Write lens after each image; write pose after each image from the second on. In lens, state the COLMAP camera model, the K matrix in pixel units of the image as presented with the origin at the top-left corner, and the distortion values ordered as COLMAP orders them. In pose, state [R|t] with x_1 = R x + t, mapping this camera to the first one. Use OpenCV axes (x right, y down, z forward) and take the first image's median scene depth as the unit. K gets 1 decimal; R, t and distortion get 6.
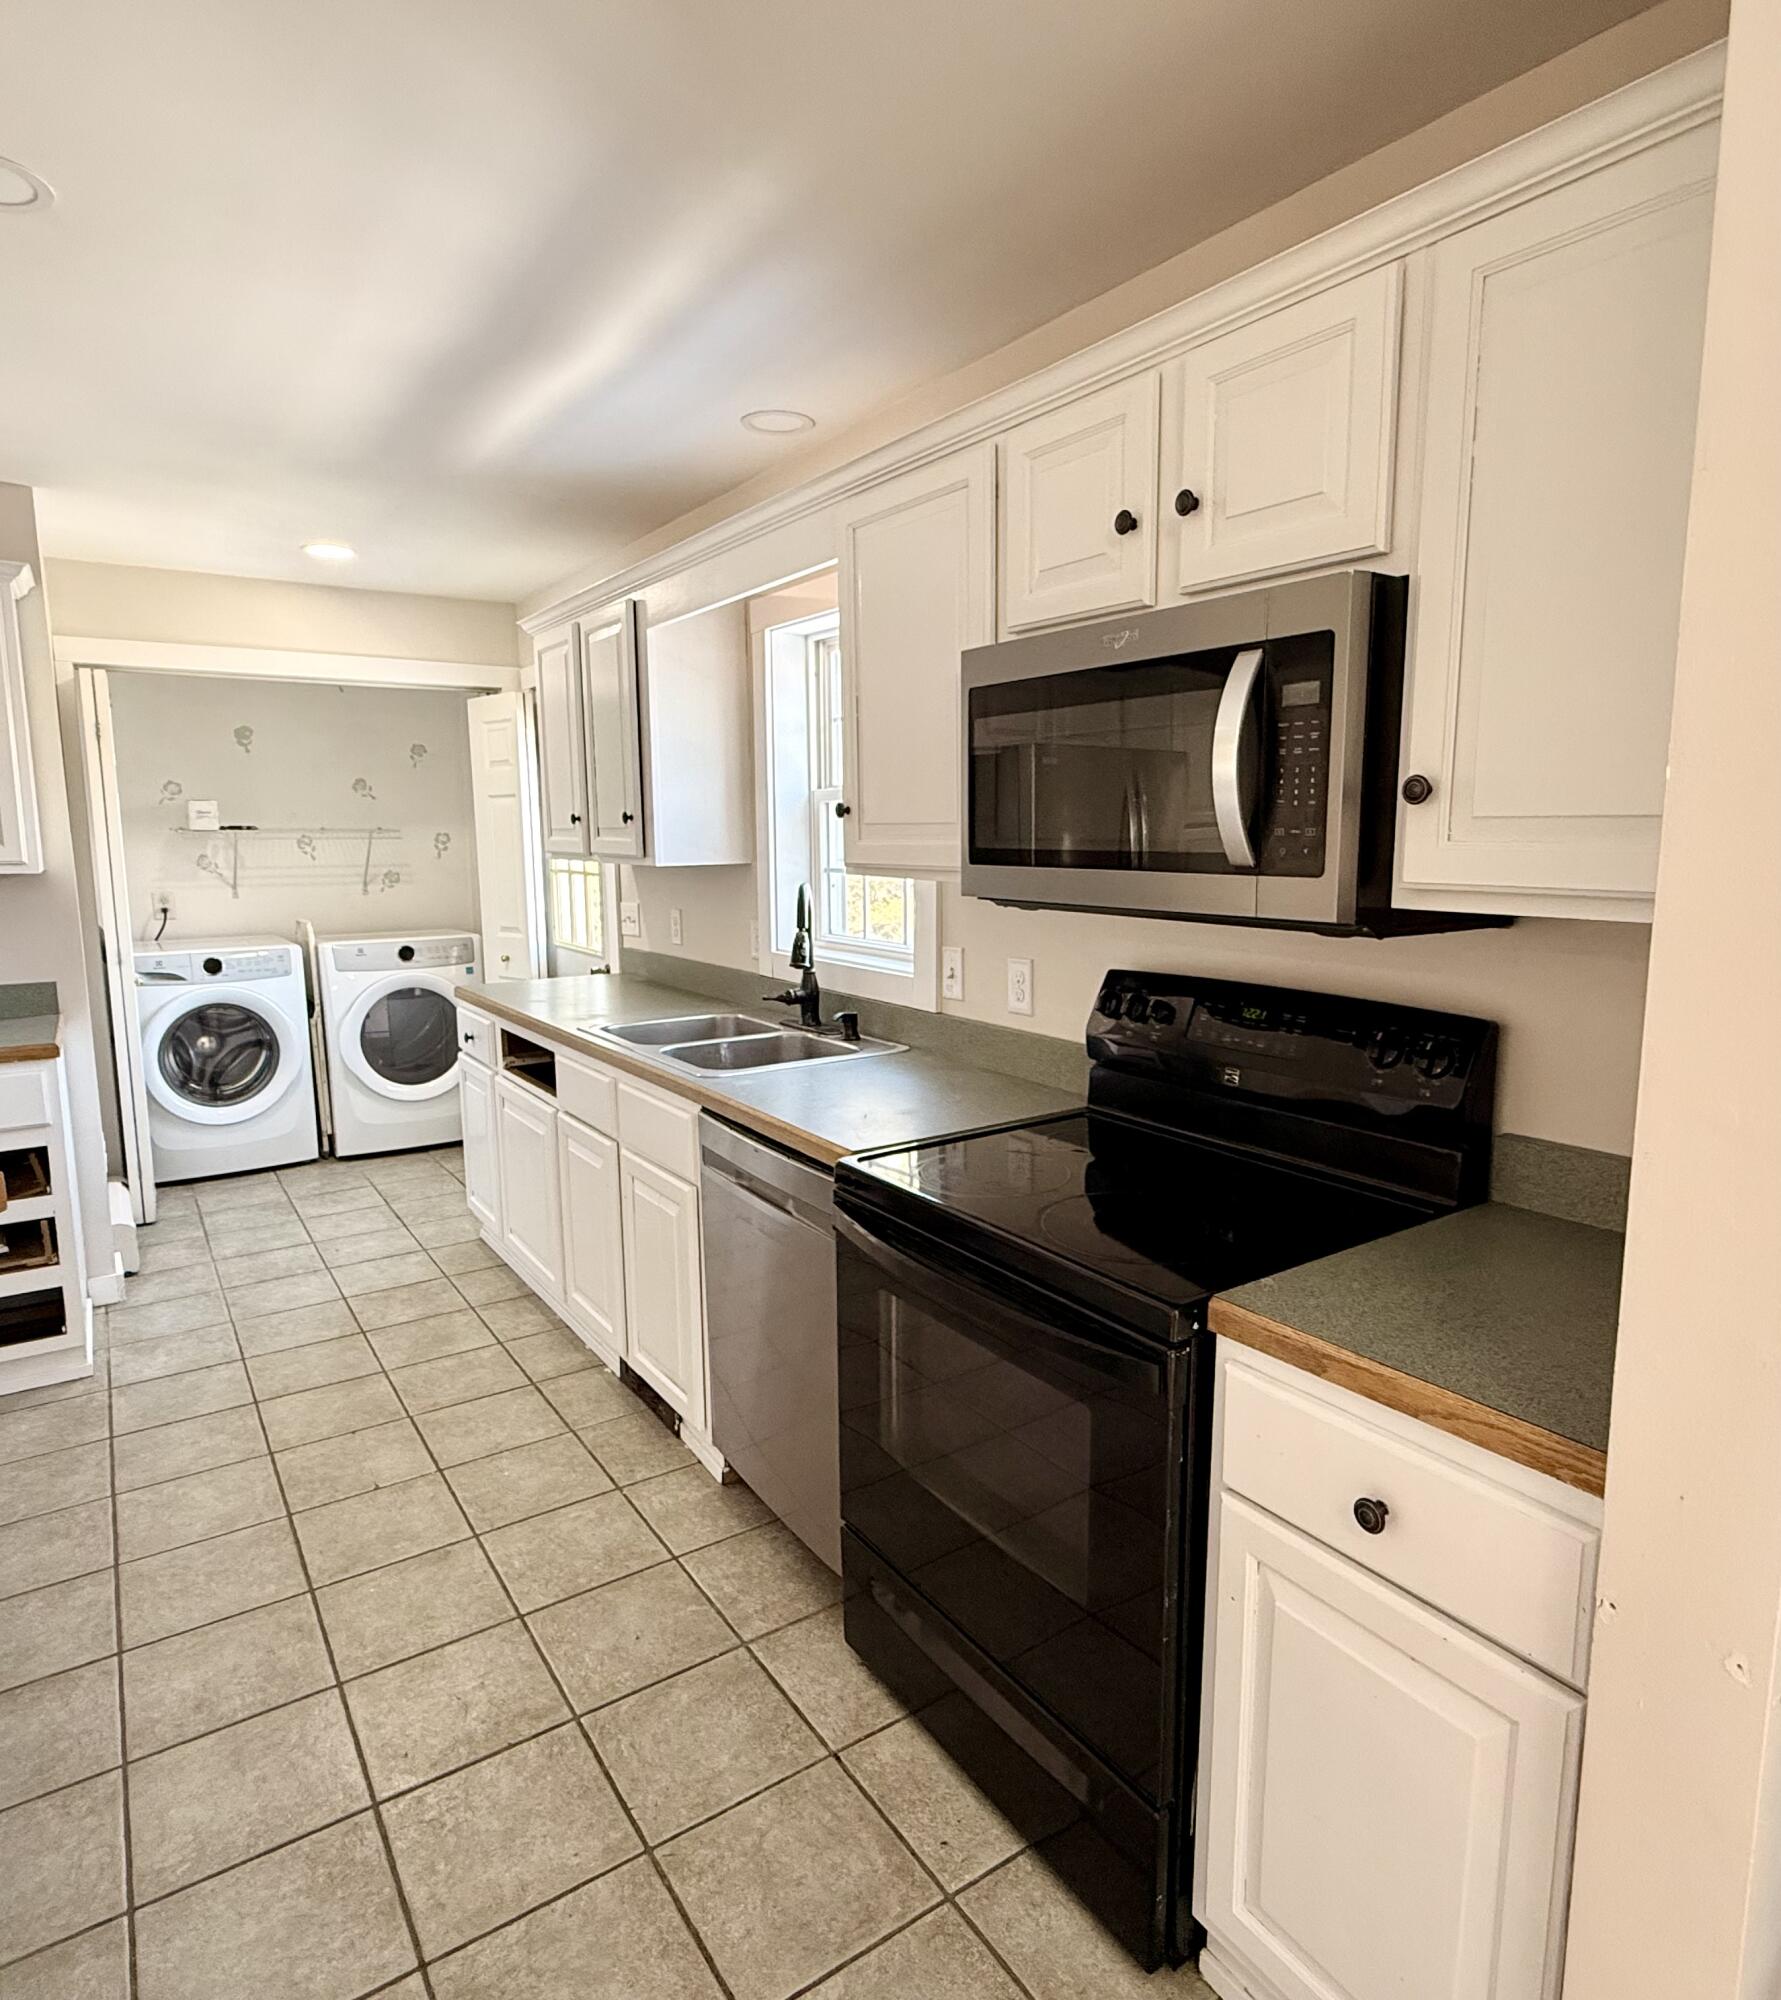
lens RADIAL K [[1170.1, 0, 912.1], [0, 1170.1, 998.7], [0, 0, 1]] dist [-0.002538, -0.001313]
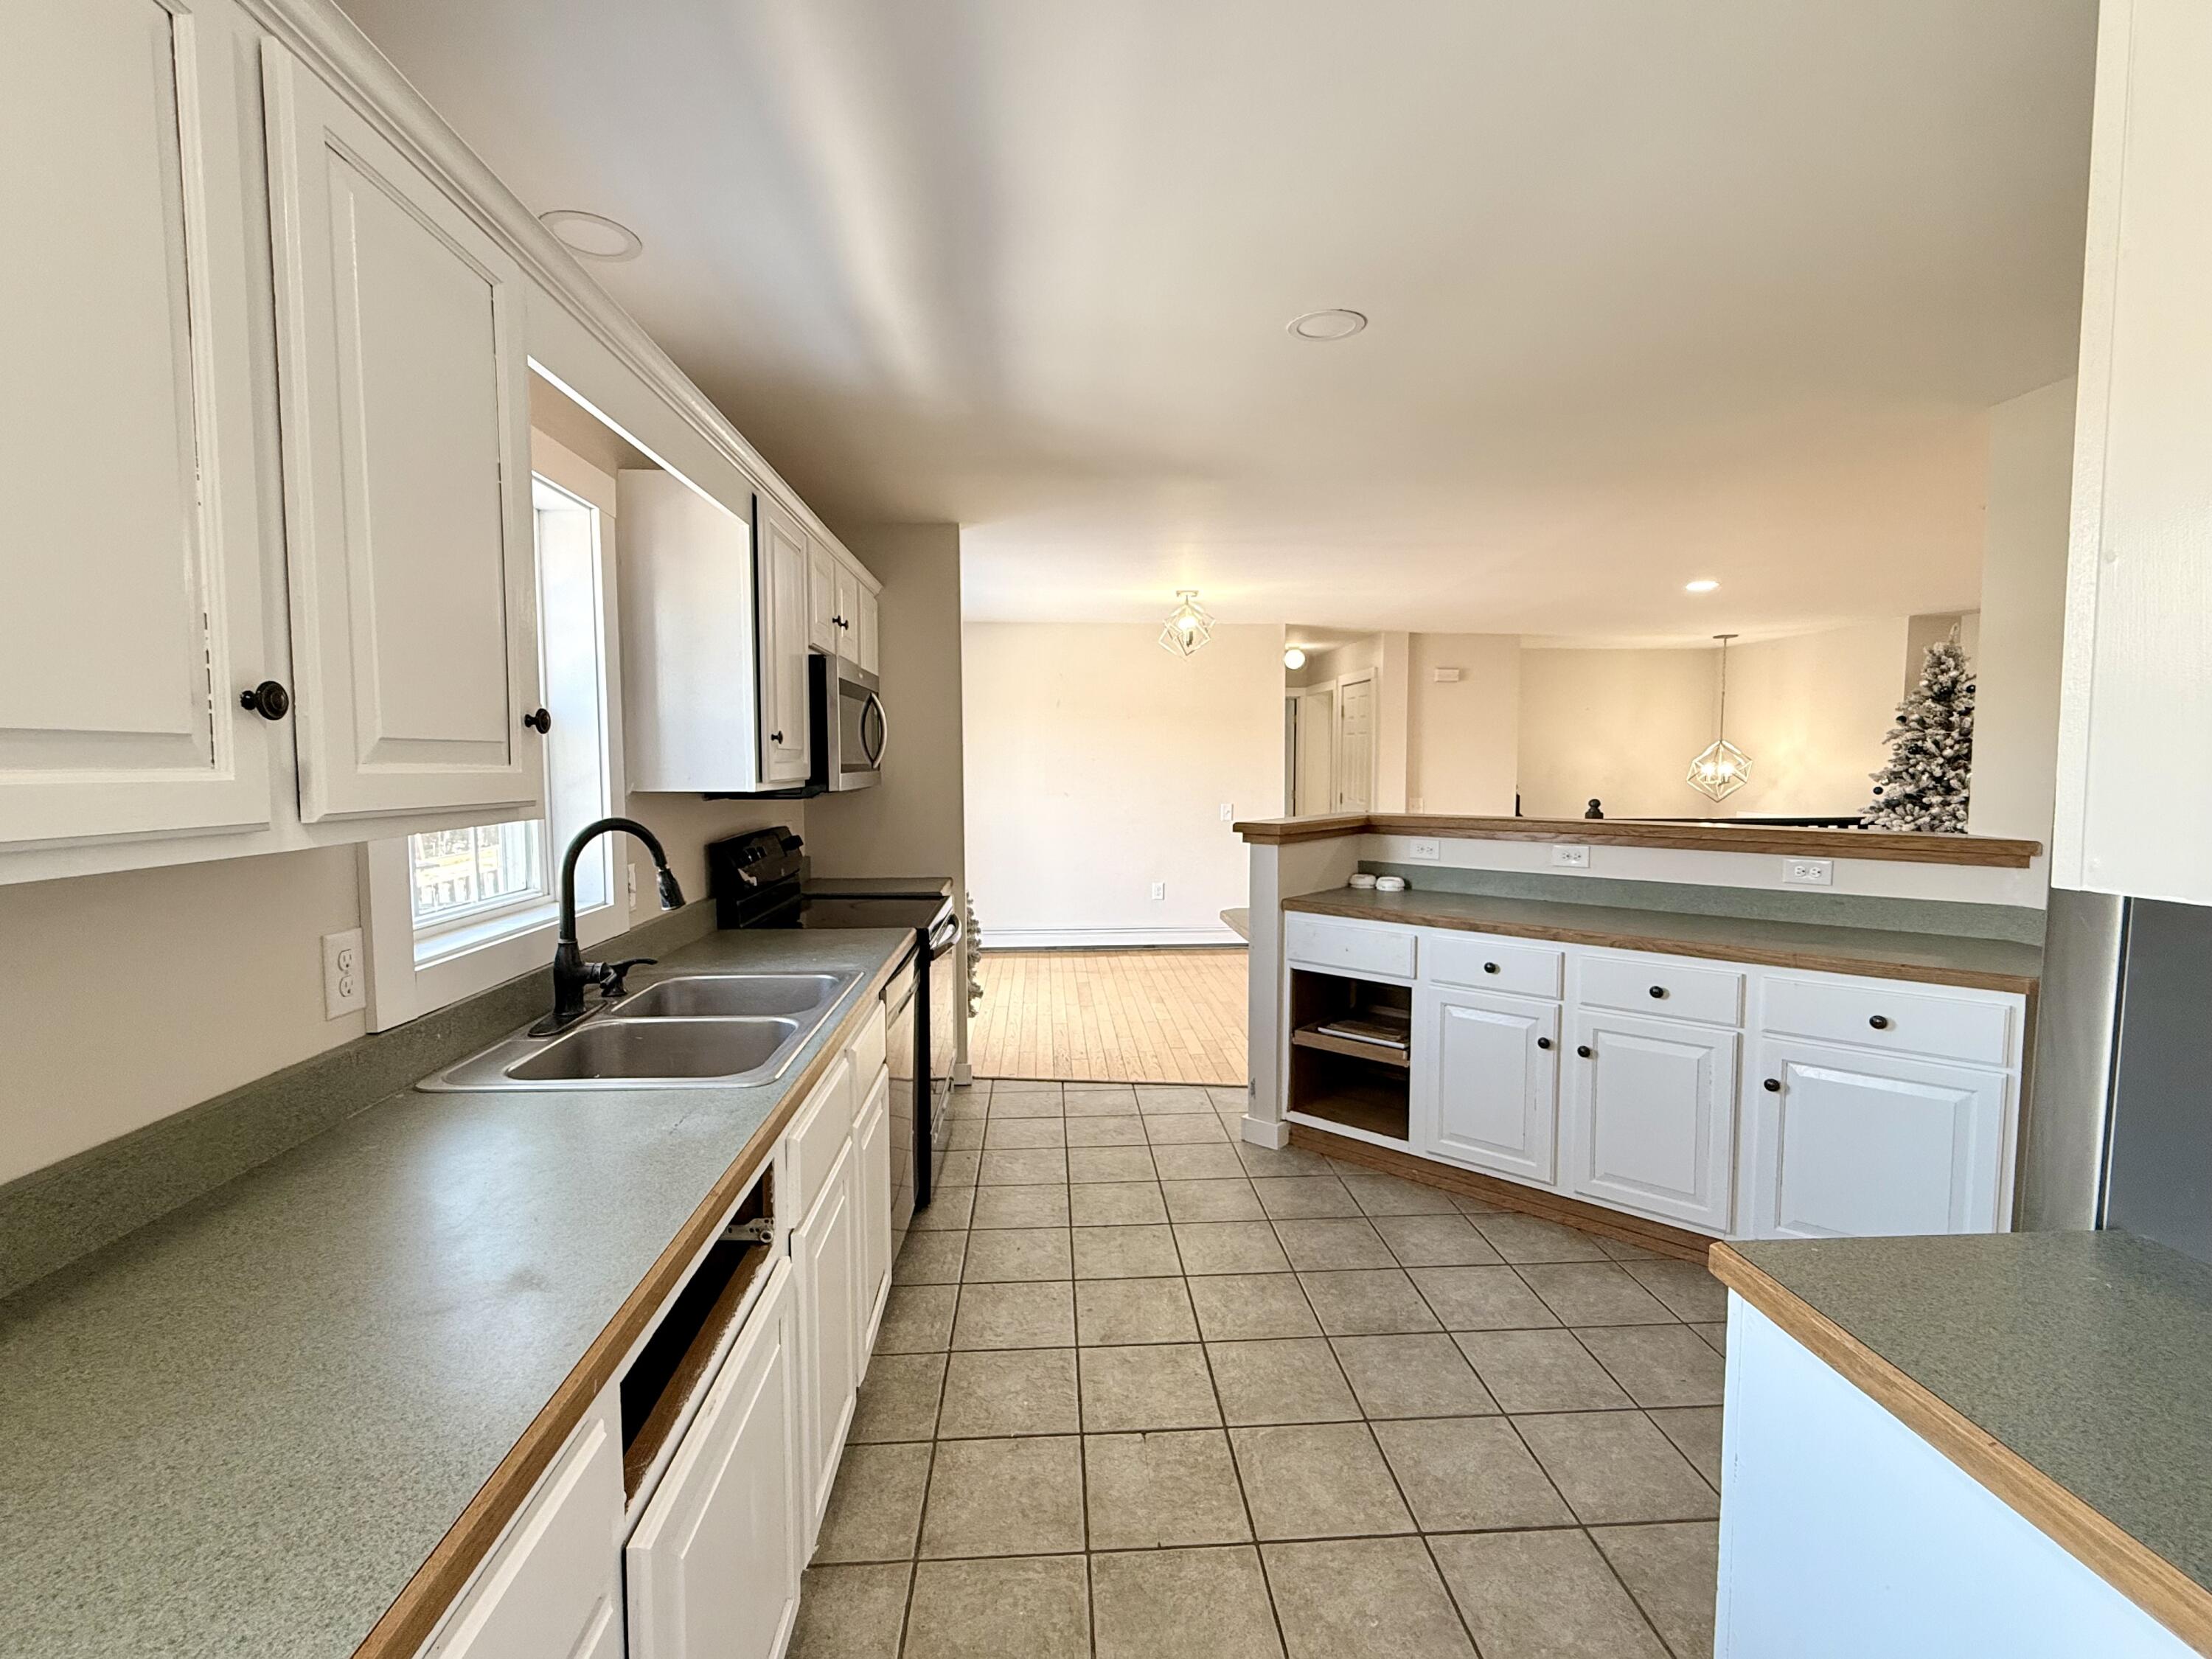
lens RADIAL K [[977.0, 0, 1106.0], [0, 977.0, 829.5], [0, 0, 1]] dist [-0.003303, -0.000821]
pose [[-0.853486, -0.031528, 0.520161, -0.843762], [0.079706, 0.978525, 0.190092, -0.221549], [-0.514984, 0.203701, -0.832645, 1.604487]]
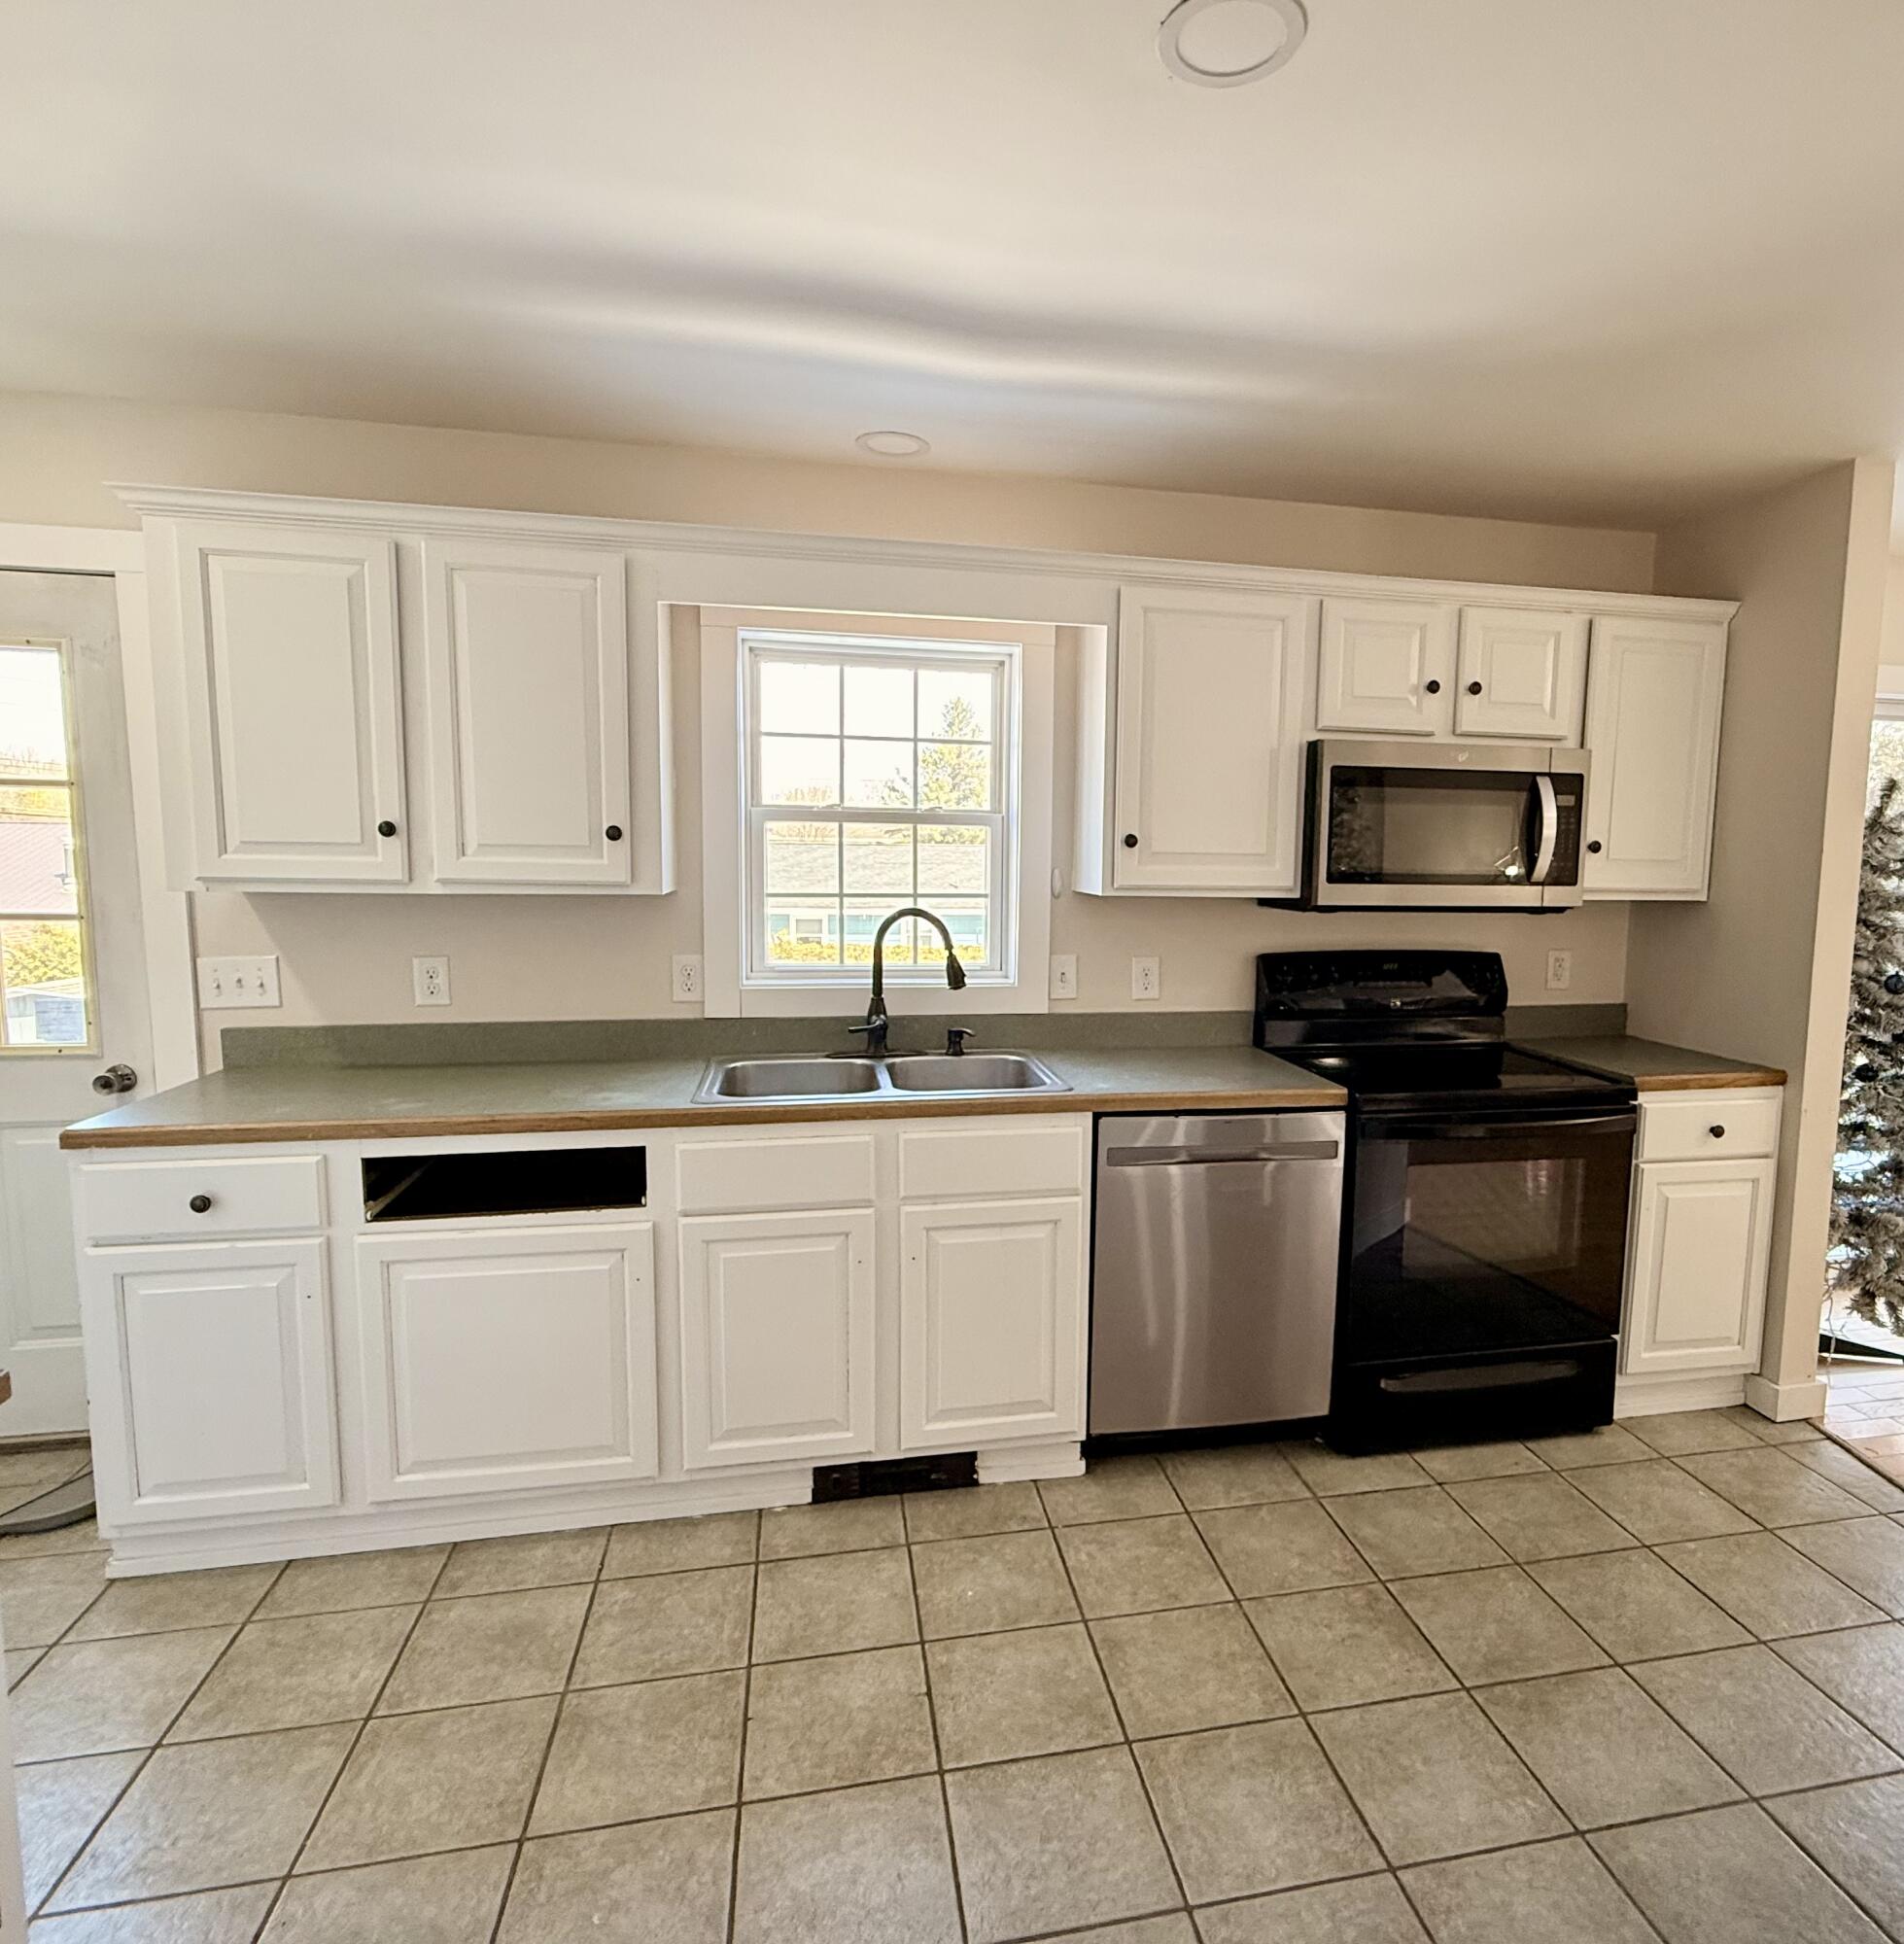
lens RADIAL K [[1152.2, 0, 1060.2], [0, 1152.2, 977.3], [0, 0, 1]] dist [0.002986, 0.000502]
pose [[0.383726, -0.088329, 0.919213, -1.105312], [0.116253, 0.992116, 0.046805, -0.081463], [-0.916100, 0.088901, 0.390969, 0.585079]]
